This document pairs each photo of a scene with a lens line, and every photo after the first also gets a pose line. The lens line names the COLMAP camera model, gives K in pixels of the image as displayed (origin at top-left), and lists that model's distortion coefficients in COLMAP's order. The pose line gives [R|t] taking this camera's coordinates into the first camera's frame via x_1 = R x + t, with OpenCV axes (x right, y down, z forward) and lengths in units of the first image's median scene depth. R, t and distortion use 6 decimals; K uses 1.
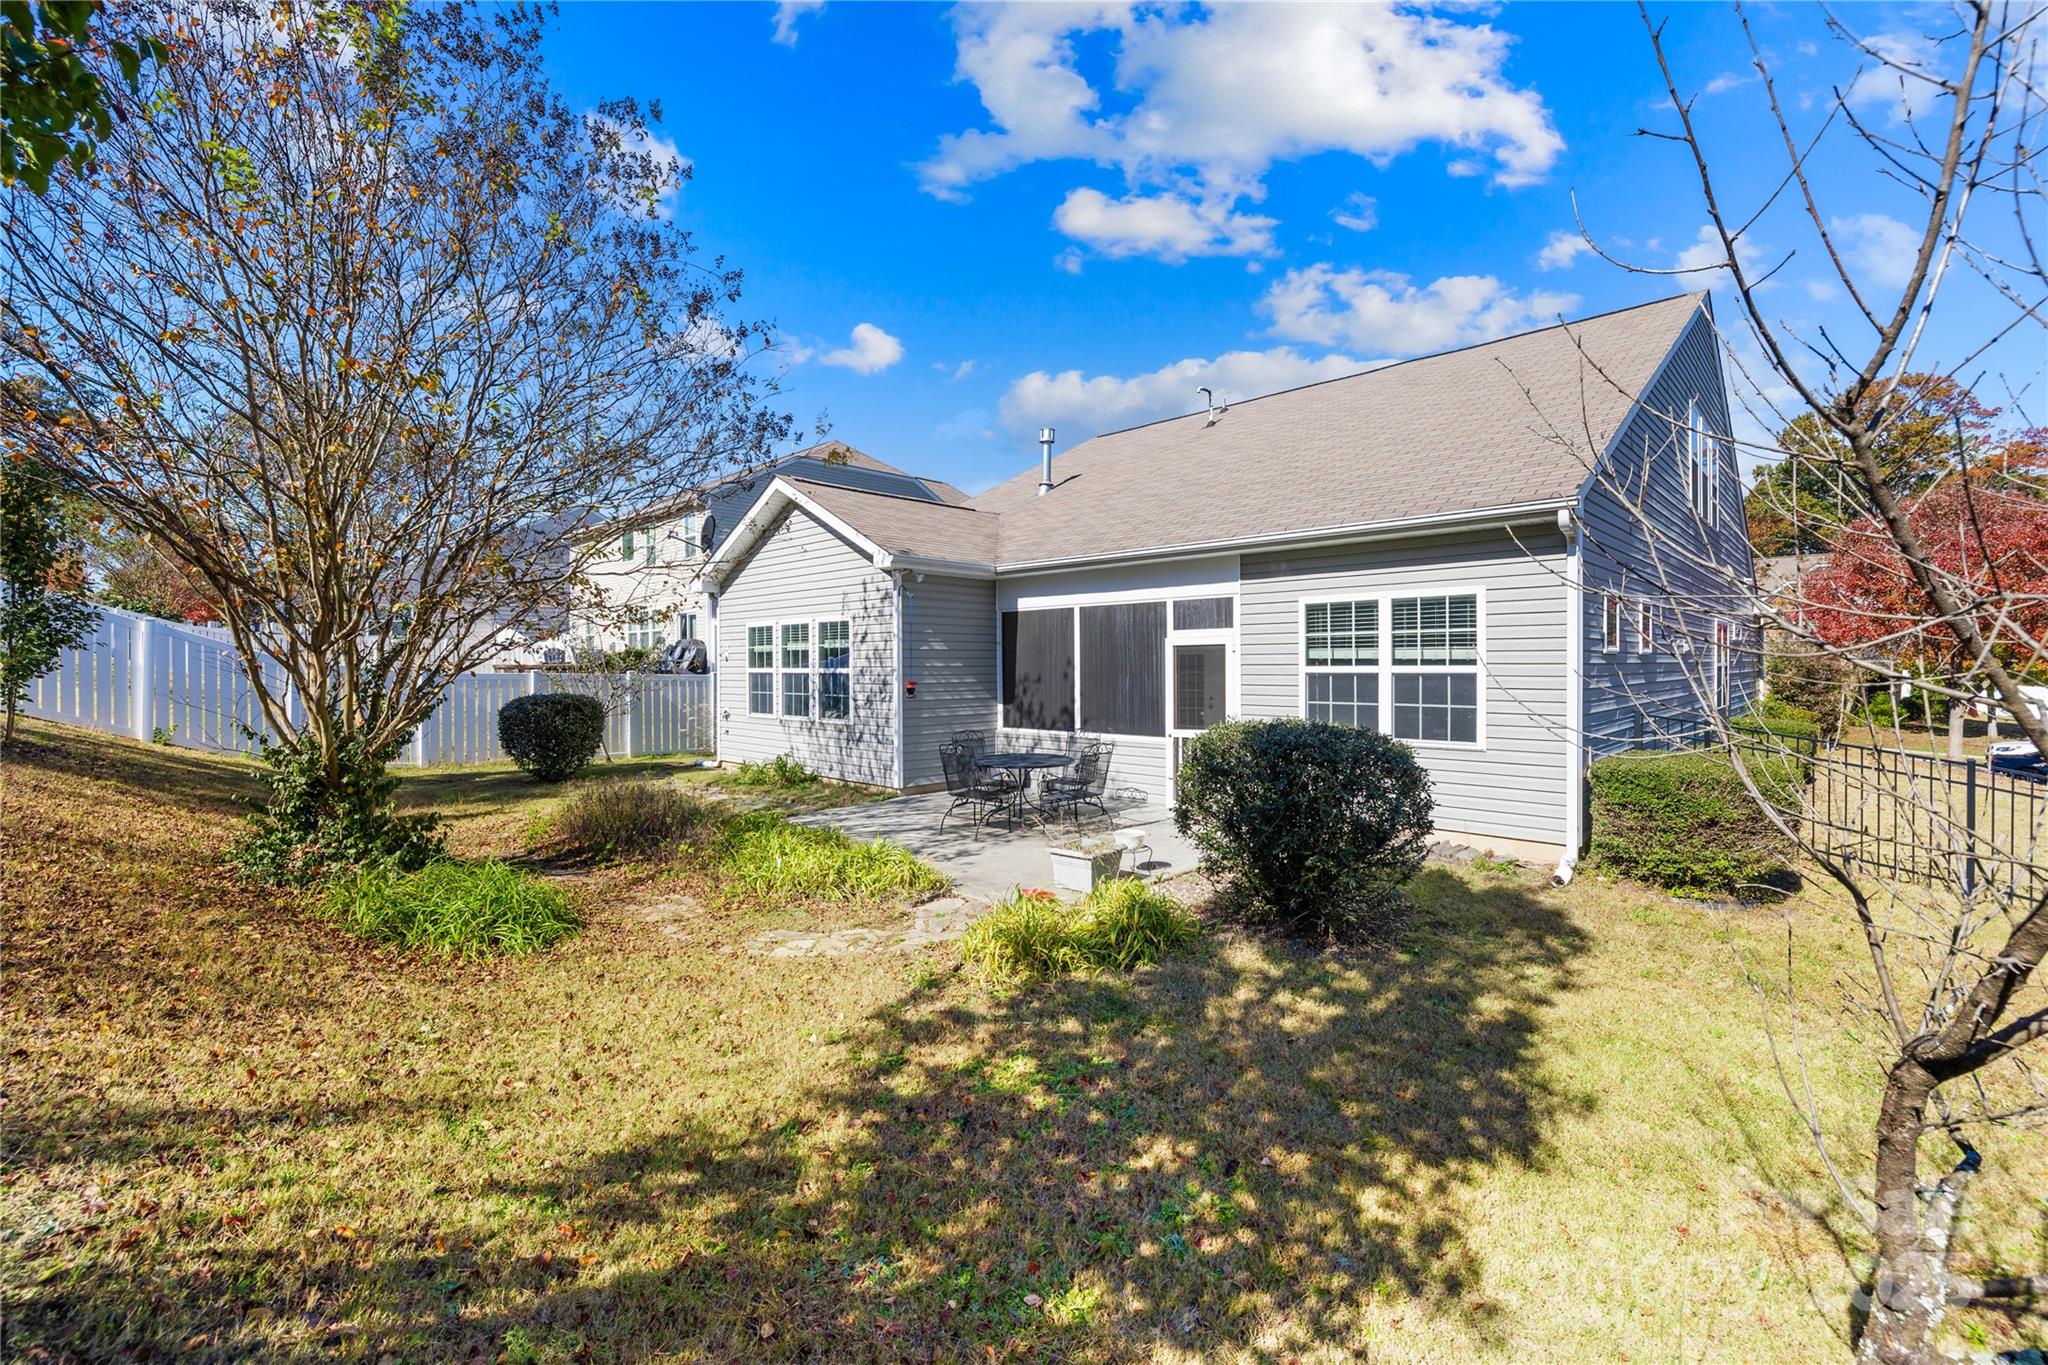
lens RADIAL K [[858.4, 0, 1018.1], [0, 858.4, 678.0], [0, 0, 1]] dist [-0.001214, 0.000195]
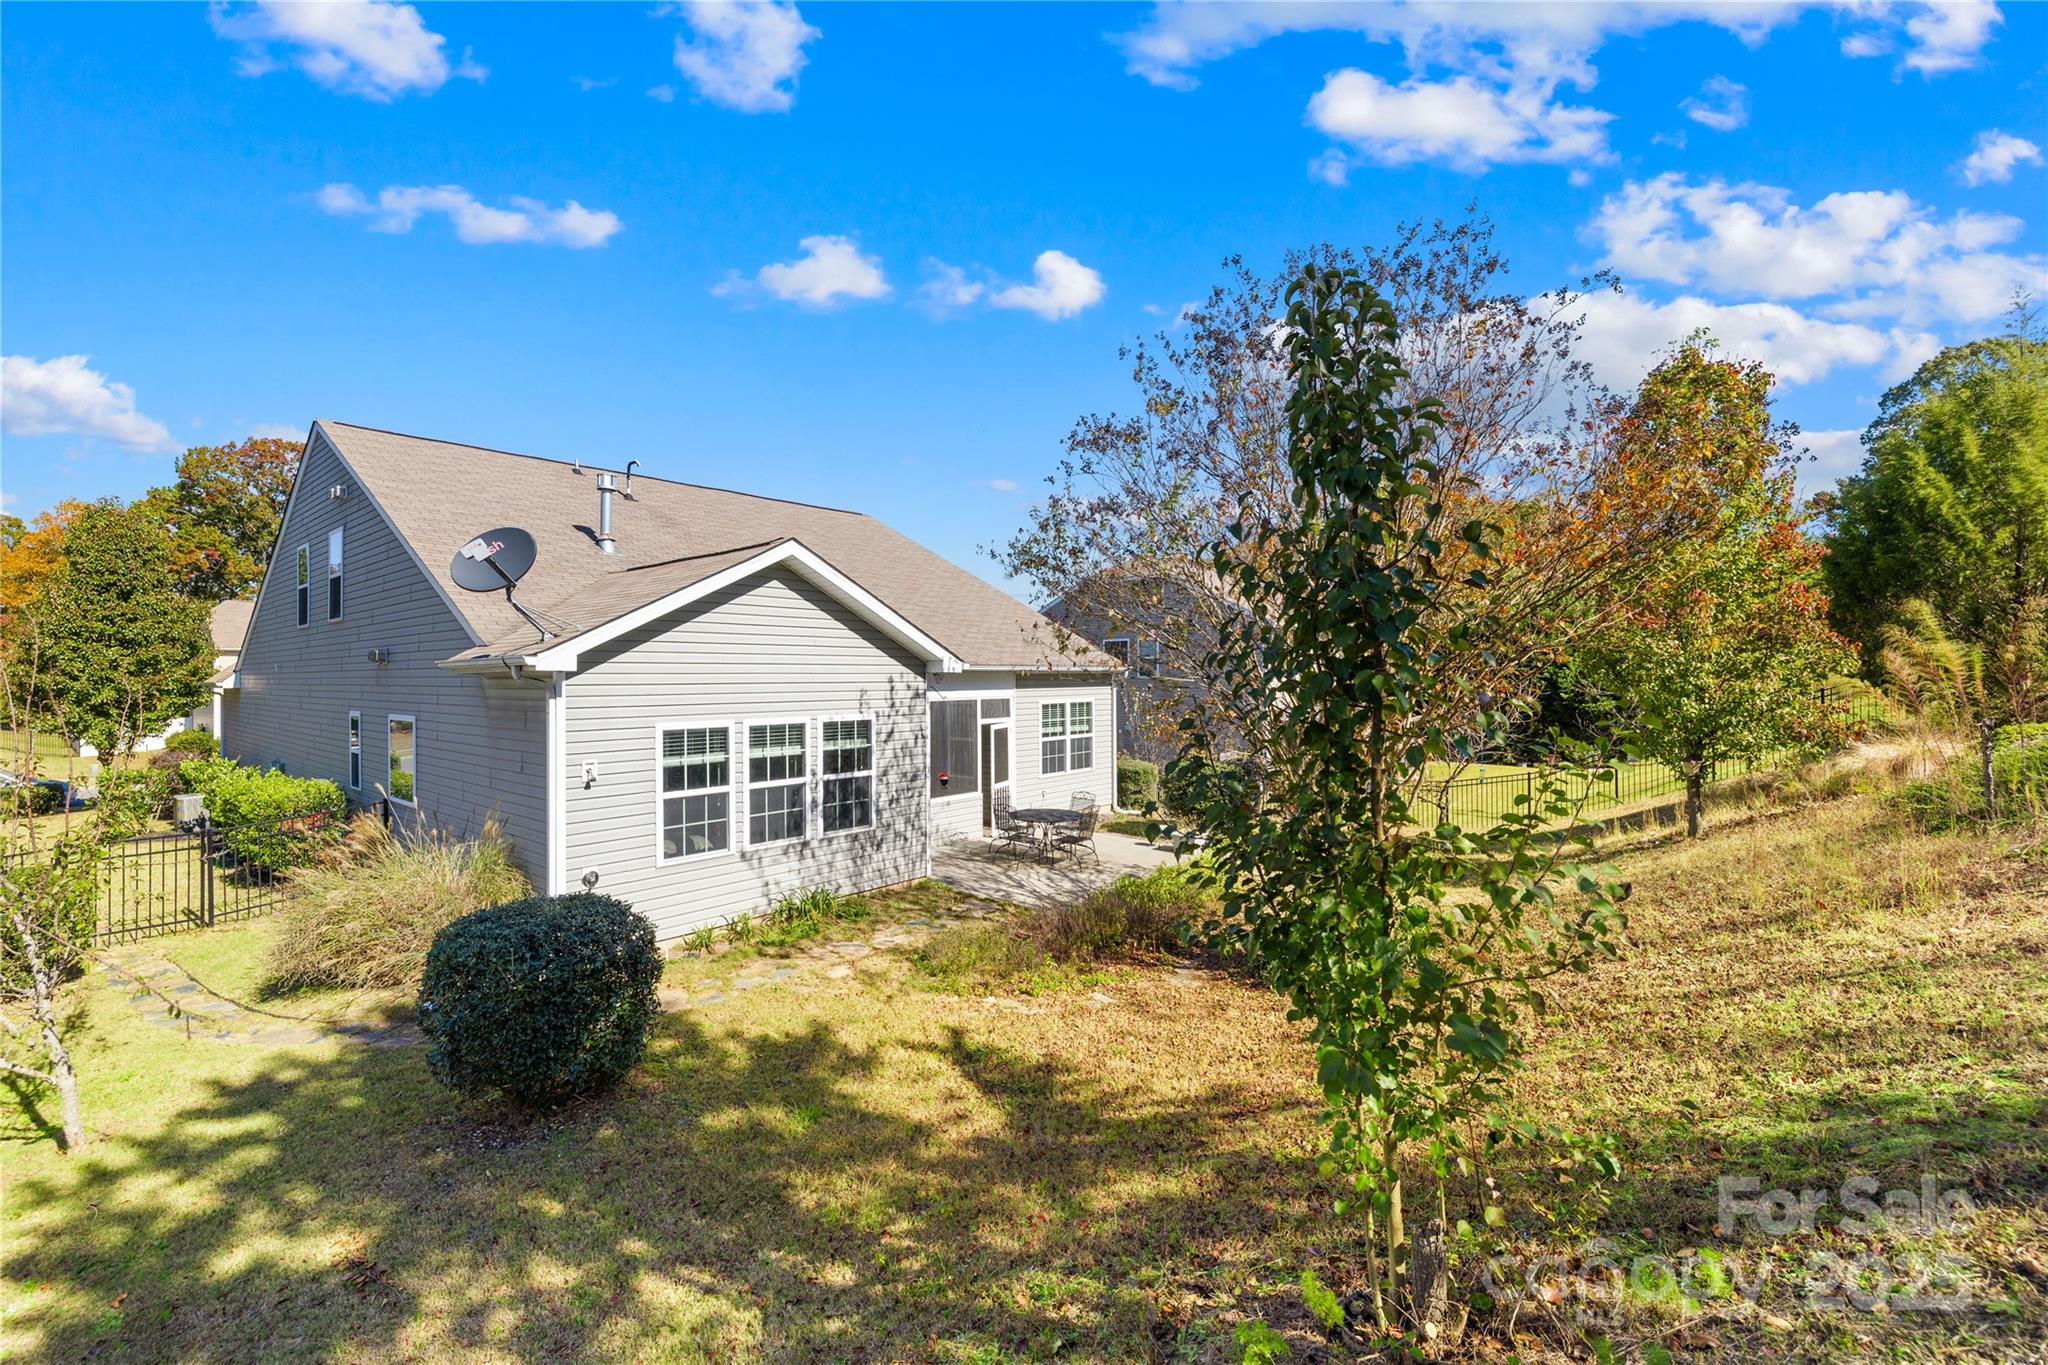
lens RADIAL K [[858.4, 0, 1018.1], [0, 858.4, 678.0], [0, 0, 1]] dist [-0.001214, 0.000195]
pose [[-0.075357, 0.004649, 0.997146, -1.150931], [0.024271, 0.999701, -0.002826, -0.105475], [-0.996861, 0.023989, -0.075447, 0.910015]]
